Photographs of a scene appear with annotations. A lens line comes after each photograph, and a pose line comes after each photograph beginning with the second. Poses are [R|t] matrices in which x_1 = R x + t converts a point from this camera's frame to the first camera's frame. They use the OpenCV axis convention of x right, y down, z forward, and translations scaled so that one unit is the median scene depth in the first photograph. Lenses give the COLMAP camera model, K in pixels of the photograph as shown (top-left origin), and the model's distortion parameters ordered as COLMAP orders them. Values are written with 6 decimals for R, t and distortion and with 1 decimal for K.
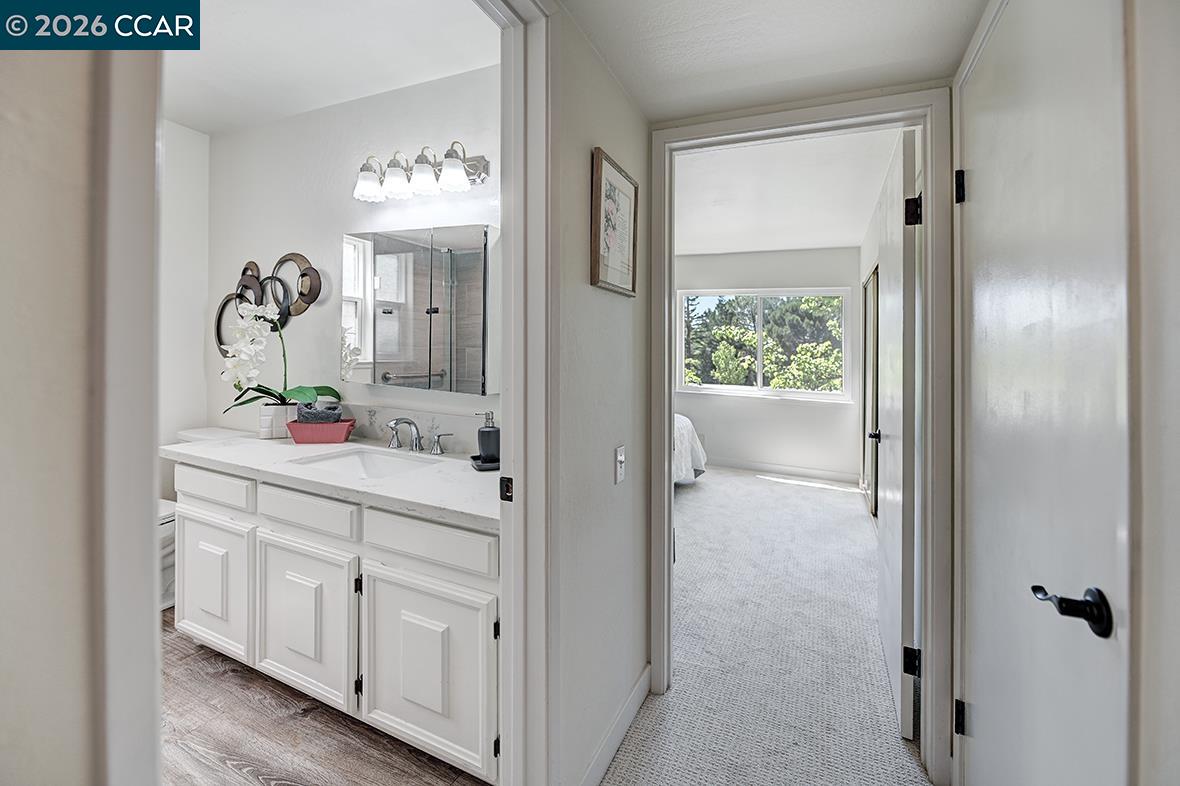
lens RADIAL K [[499.0, 0, 604.3], [0, 499.0, 352.4], [0, 0, 1]] dist [-0.007931, -0.000308]
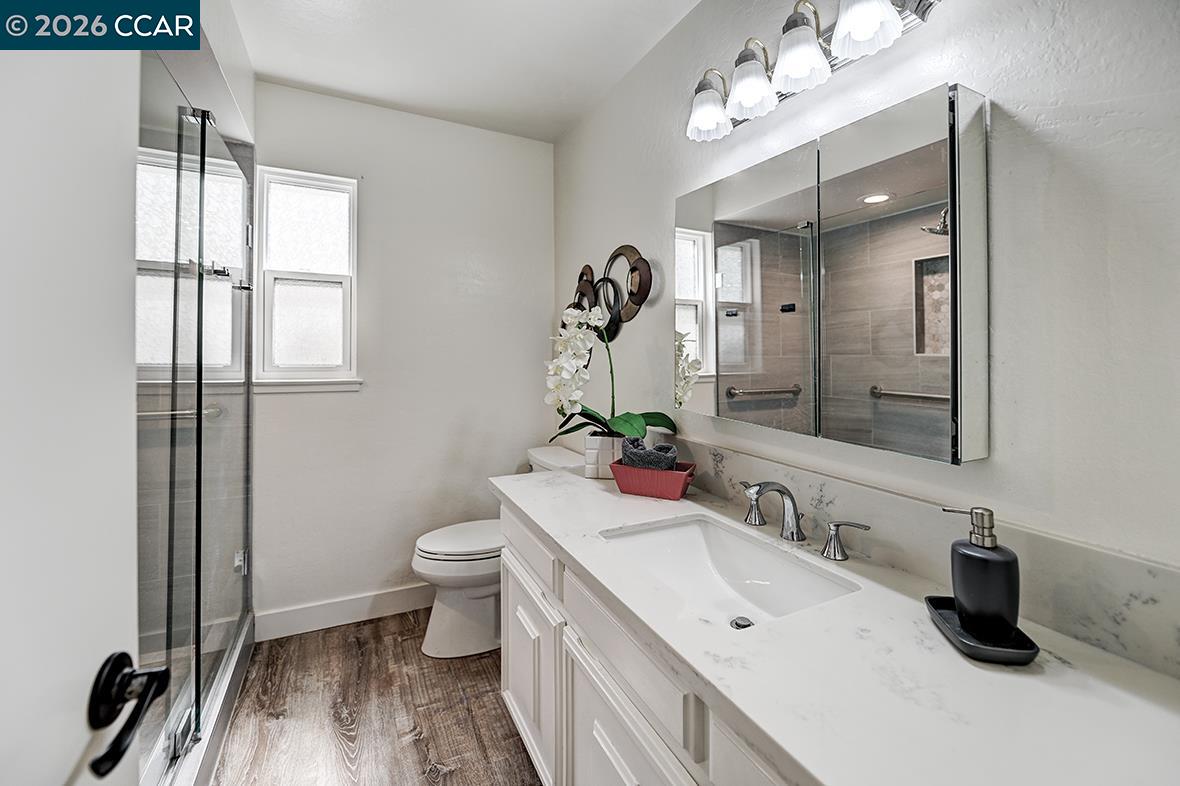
lens RADIAL K [[498.2, 0, 588.1], [0, 498.2, 365.7], [0, 0, 1]] dist [-0.004050, 0.000118]
pose [[0.775952, -0.010311, -0.630708, -0.164534], [0.017960, 0.999822, 0.005750, -0.008010], [0.630536, -0.015790, 0.775999, 0.343694]]
